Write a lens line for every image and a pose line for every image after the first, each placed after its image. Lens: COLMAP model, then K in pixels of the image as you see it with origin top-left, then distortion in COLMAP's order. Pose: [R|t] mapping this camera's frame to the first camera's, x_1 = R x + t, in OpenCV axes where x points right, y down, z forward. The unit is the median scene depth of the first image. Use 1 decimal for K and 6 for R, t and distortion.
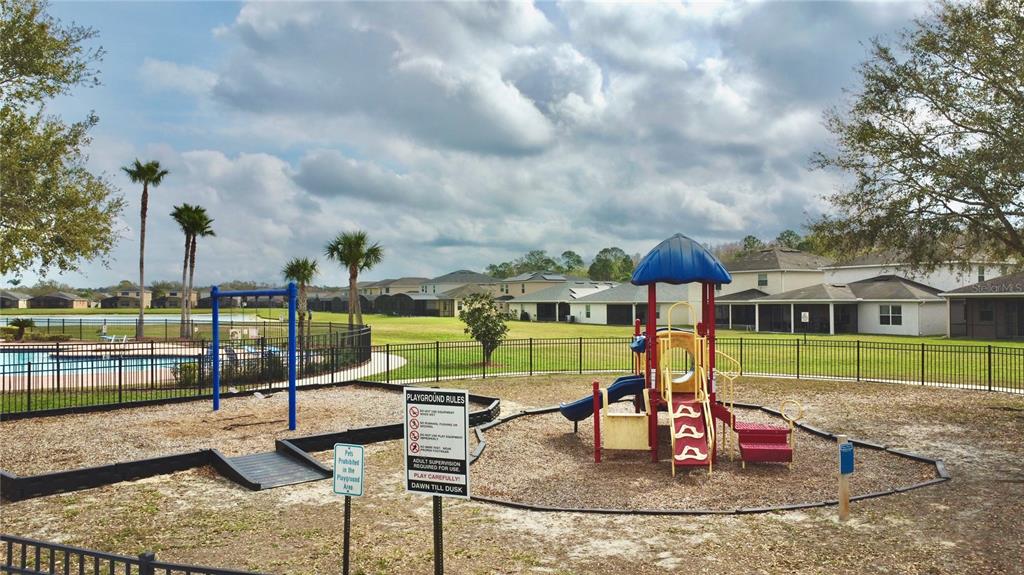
lens RADIAL K [[723.4, 0, 512.0], [0, 723.4, 287.5], [0, 0, 1]] dist [-0.024896, 0.000597]
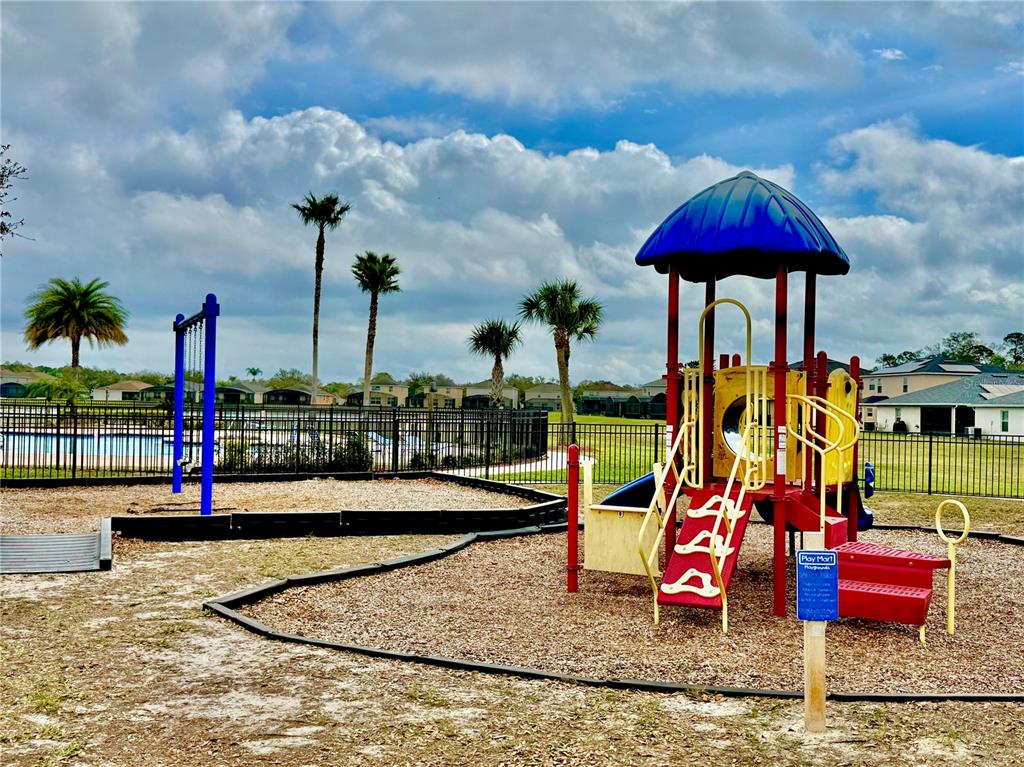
lens RADIAL K [[1037.4, 0, 512.0], [0, 1037.4, 383.5], [0, 0, 1]] dist [0.195580, -0.413432]
pose [[0.933924, 0.017213, -0.357058, 0.197822], [-0.018148, 0.999835, 0.000733, 0.045472], [0.357011, 0.005795, 0.934082, 0.129788]]
